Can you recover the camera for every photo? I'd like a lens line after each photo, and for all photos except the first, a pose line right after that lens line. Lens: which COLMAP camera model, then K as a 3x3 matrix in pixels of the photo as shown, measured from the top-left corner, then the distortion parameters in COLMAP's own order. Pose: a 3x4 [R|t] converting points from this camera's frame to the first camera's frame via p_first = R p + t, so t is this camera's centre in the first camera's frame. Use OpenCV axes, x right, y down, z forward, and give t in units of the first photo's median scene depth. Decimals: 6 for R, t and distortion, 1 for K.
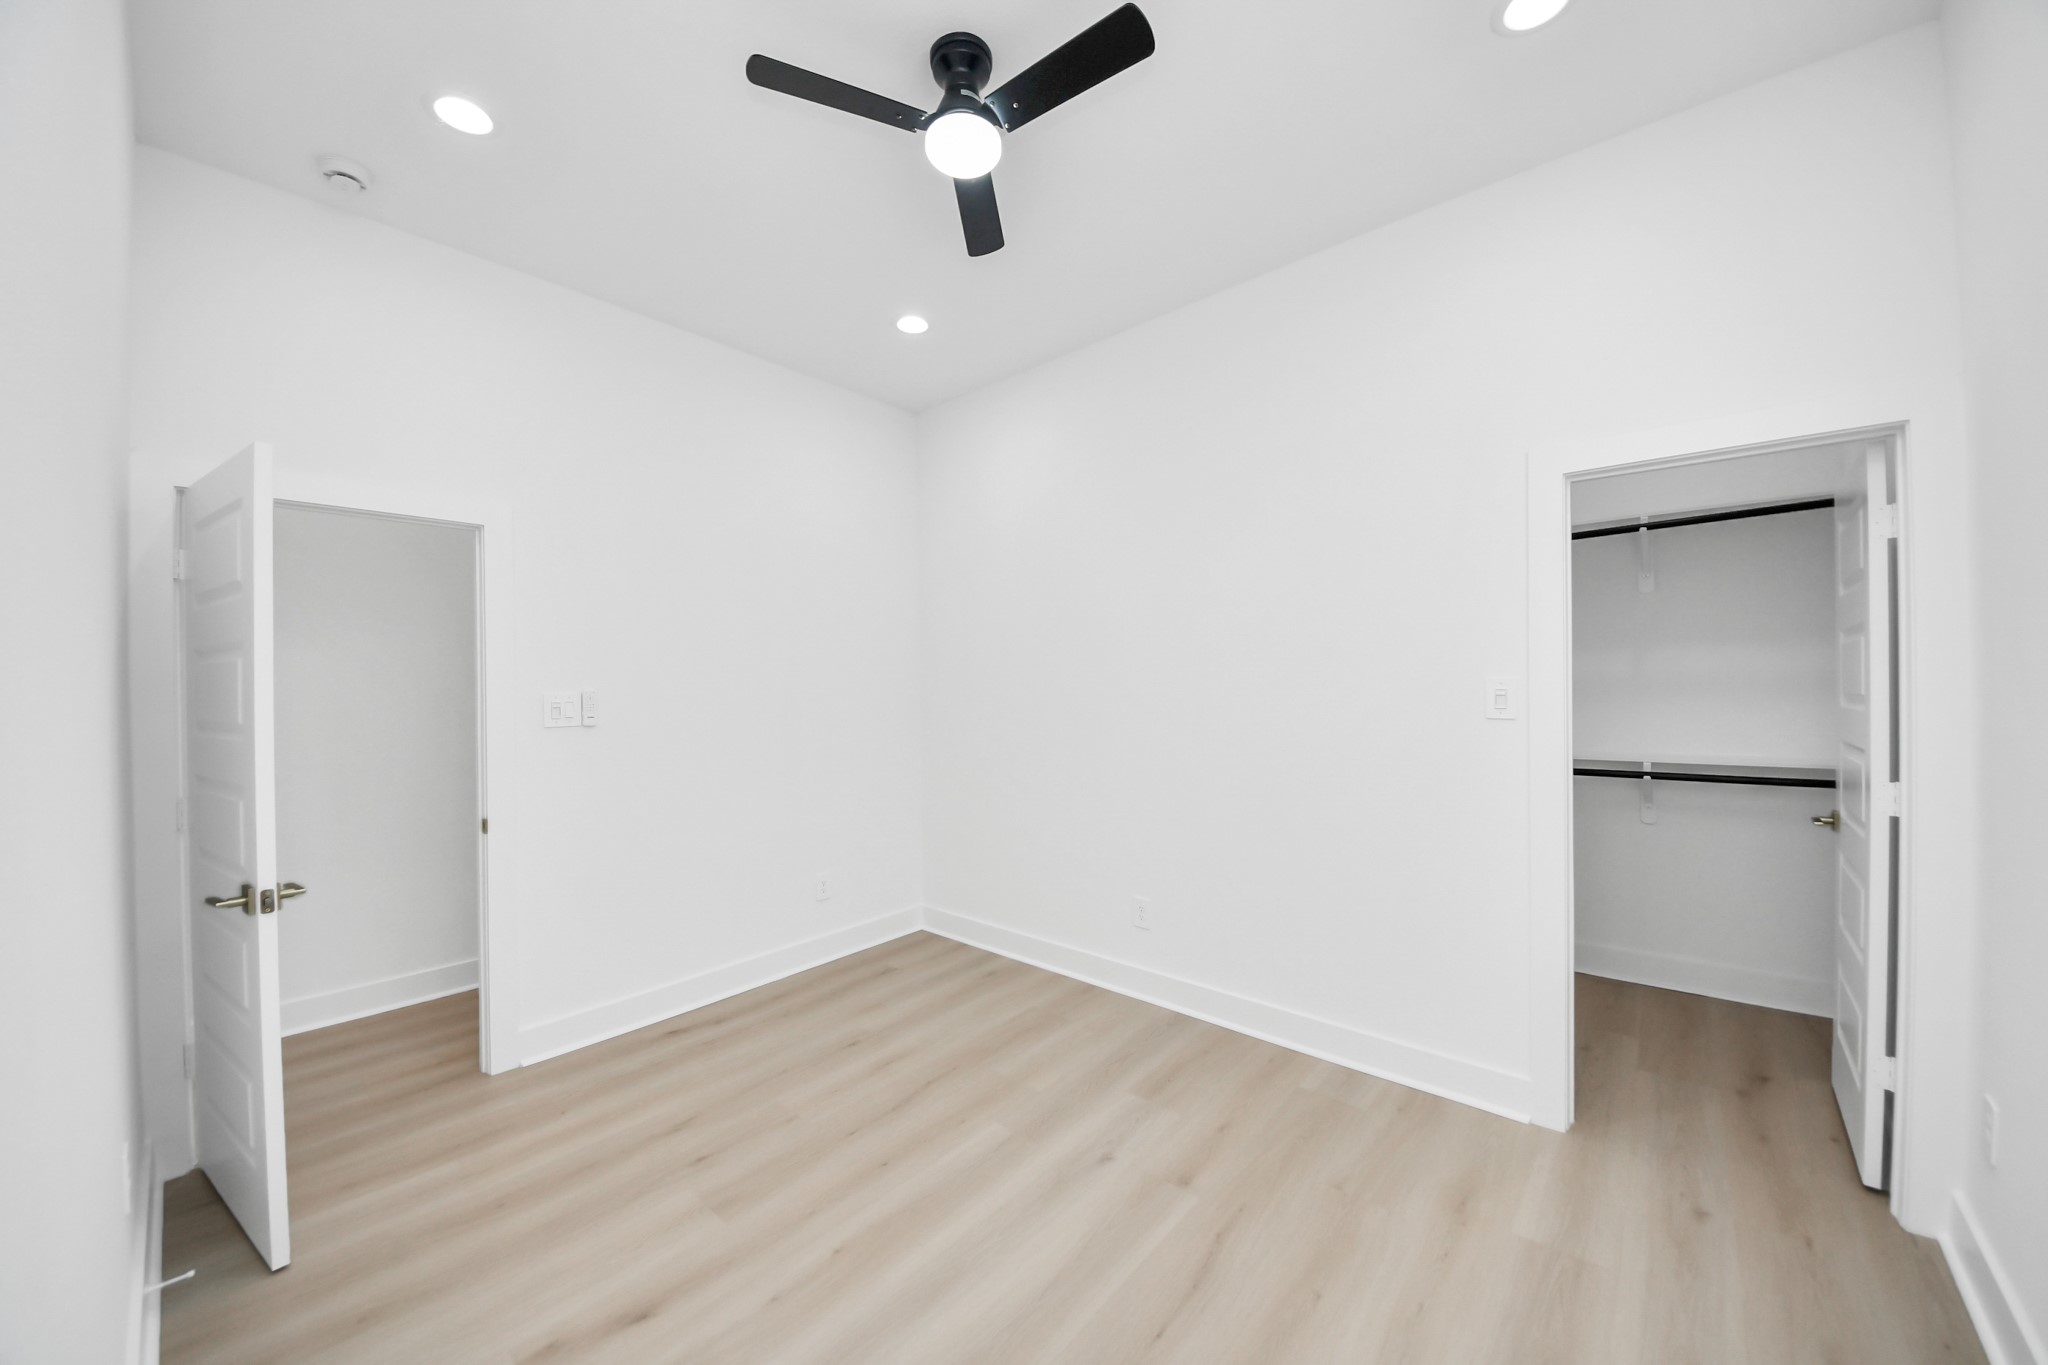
lens RADIAL K [[739.6, 0, 1001.0], [0, 739.6, 683.5], [0, 0, 1]] dist [0.012387, -0.015649]
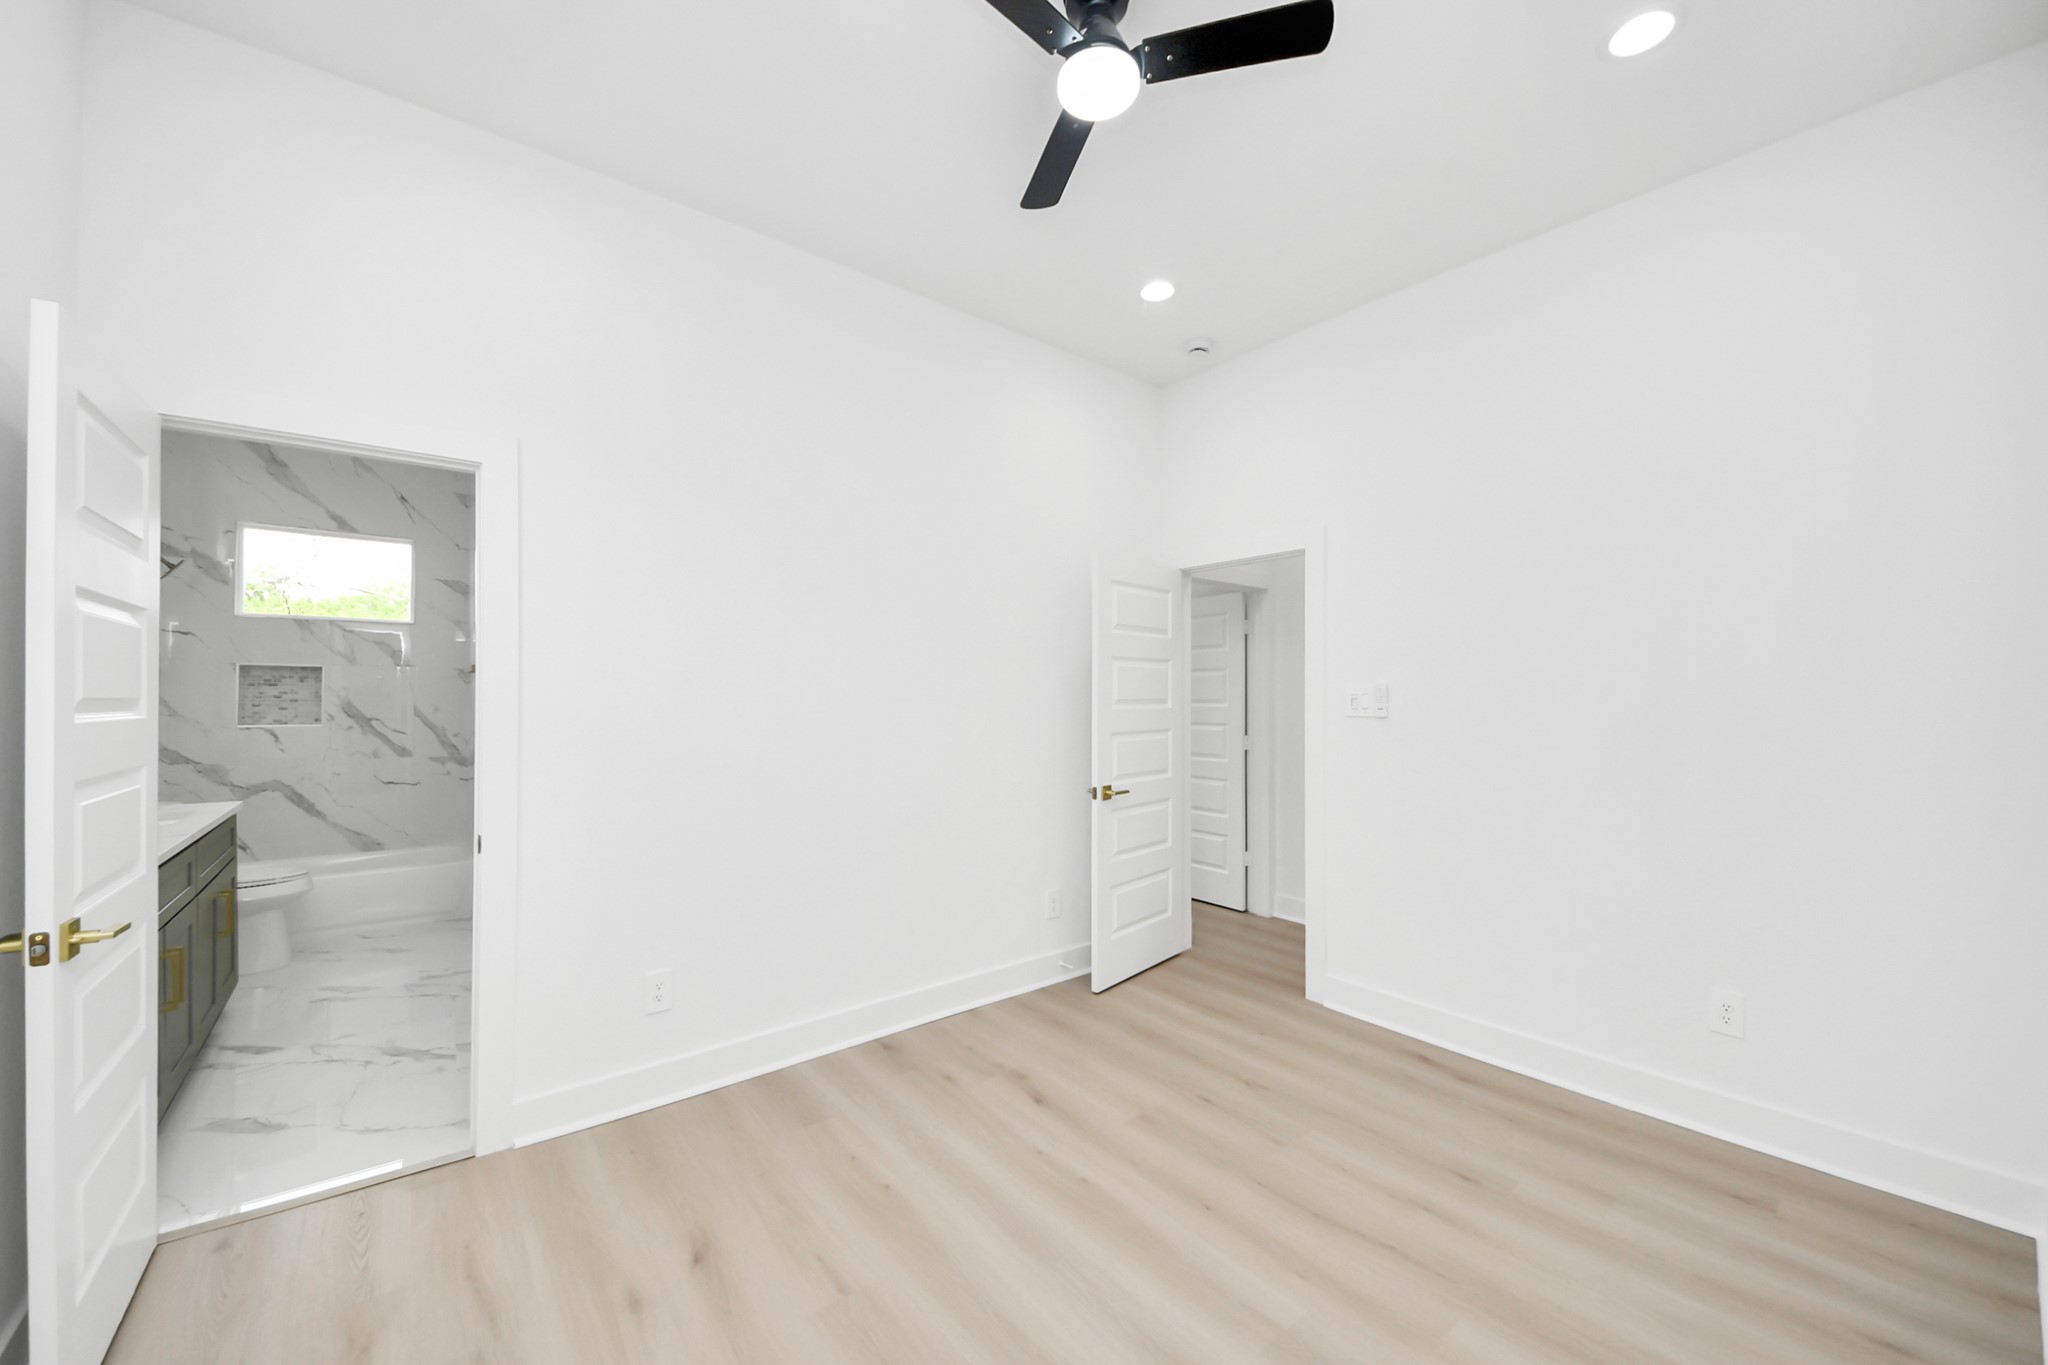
lens RADIAL K [[739.6, 0, 1001.0], [0, 739.6, 683.5], [0, 0, 1]] dist [0.012387, -0.015649]
pose [[-0.153131, 0.001979, -0.988204, 0.594484], [-0.006735, 0.999973, 0.003046, 0.011052], [0.988183, 0.007122, -0.153113, 0.688794]]
